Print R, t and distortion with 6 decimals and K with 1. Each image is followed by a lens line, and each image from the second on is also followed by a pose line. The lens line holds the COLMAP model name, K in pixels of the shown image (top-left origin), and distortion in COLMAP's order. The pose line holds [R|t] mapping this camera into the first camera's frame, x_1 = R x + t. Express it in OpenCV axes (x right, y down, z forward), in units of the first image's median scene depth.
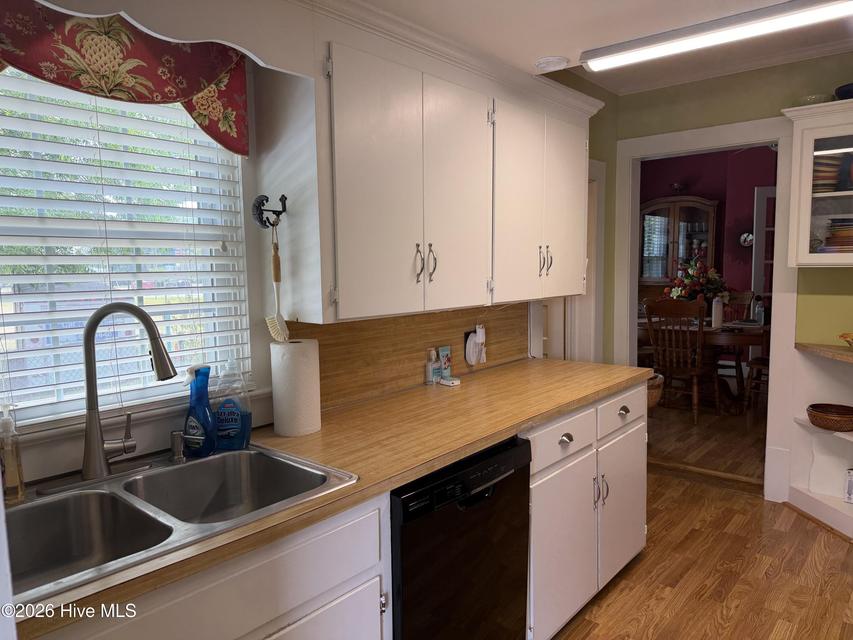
lens RADIAL K [[611.6, 0, 426.5], [0, 611.6, 320.0], [0, 0, 1]] dist [0.006433, -0.004197]
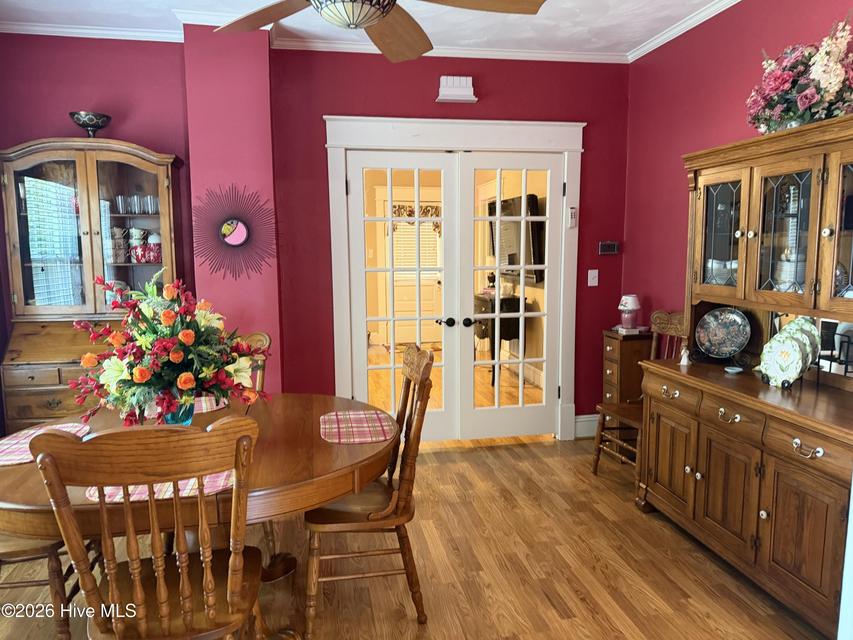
lens RADIAL K [[611.6, 0, 426.5], [0, 611.6, 320.0], [0, 0, 1]] dist [0.006433, -0.004197]
pose [[0.633659, -0.083182, 0.769128, 0.194972], [0.072096, 0.996225, 0.048345, -0.063551], [-0.770246, 0.024817, 0.637264, 0.493609]]
